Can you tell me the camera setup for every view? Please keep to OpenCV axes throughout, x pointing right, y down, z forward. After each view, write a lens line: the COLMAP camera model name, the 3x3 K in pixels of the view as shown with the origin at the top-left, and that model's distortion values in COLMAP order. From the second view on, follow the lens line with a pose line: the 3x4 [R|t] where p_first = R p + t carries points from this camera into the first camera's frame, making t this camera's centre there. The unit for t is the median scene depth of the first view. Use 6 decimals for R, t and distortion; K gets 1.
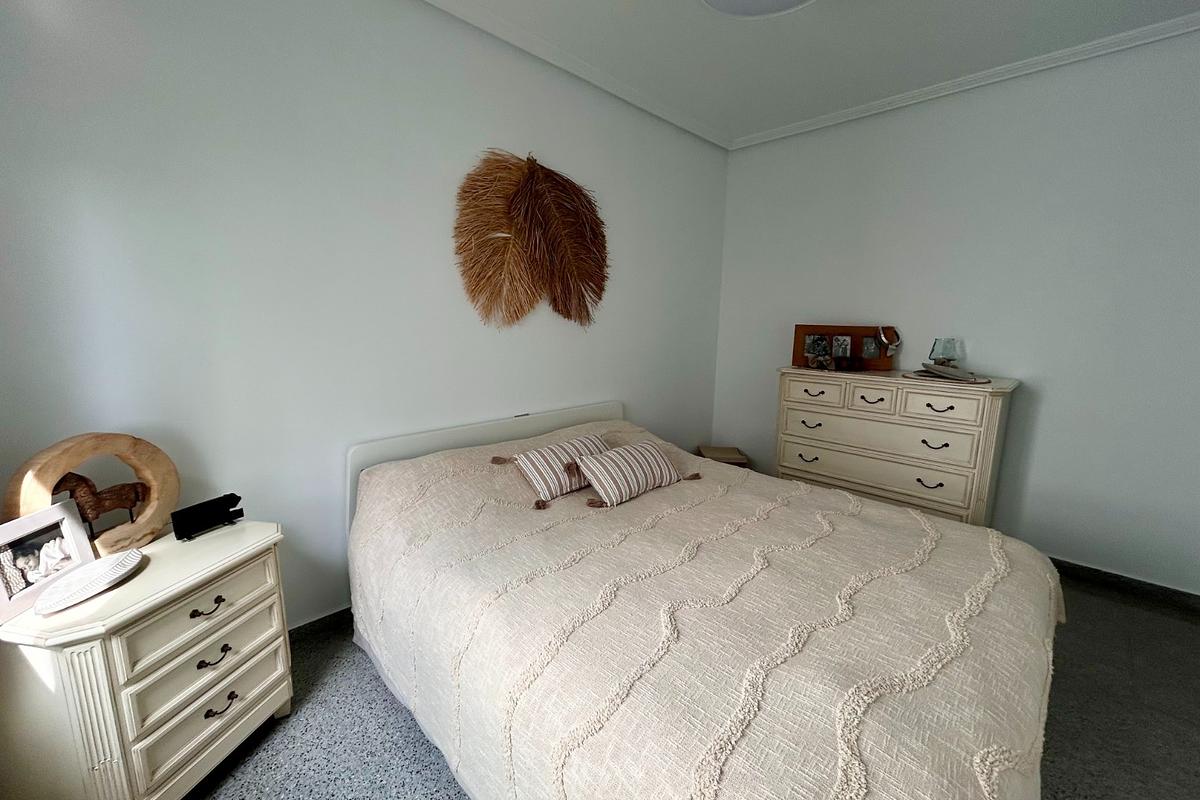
lens RADIAL K [[481.1, 0, 600.0], [0, 481.1, 400.0], [0, 0, 1]] dist [-0.000651, 0.000010]
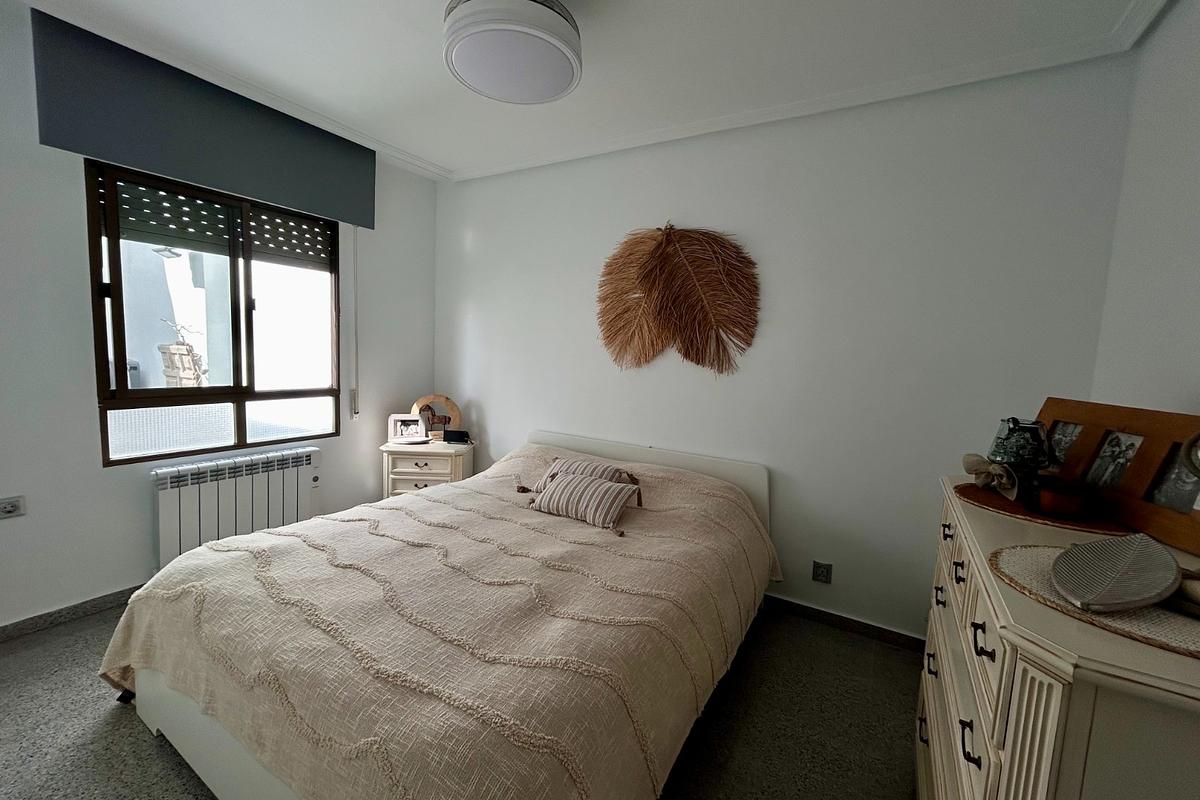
lens RADIAL K [[481.1, 0, 600.0], [0, 481.1, 400.0], [0, 0, 1]] dist [-0.000651, 0.000010]
pose [[0.241488, 0.096521, -0.965592, 0.967861], [-0.205010, 0.977657, 0.046456, -0.112969], [0.948501, 0.186738, 0.255880, 0.621366]]
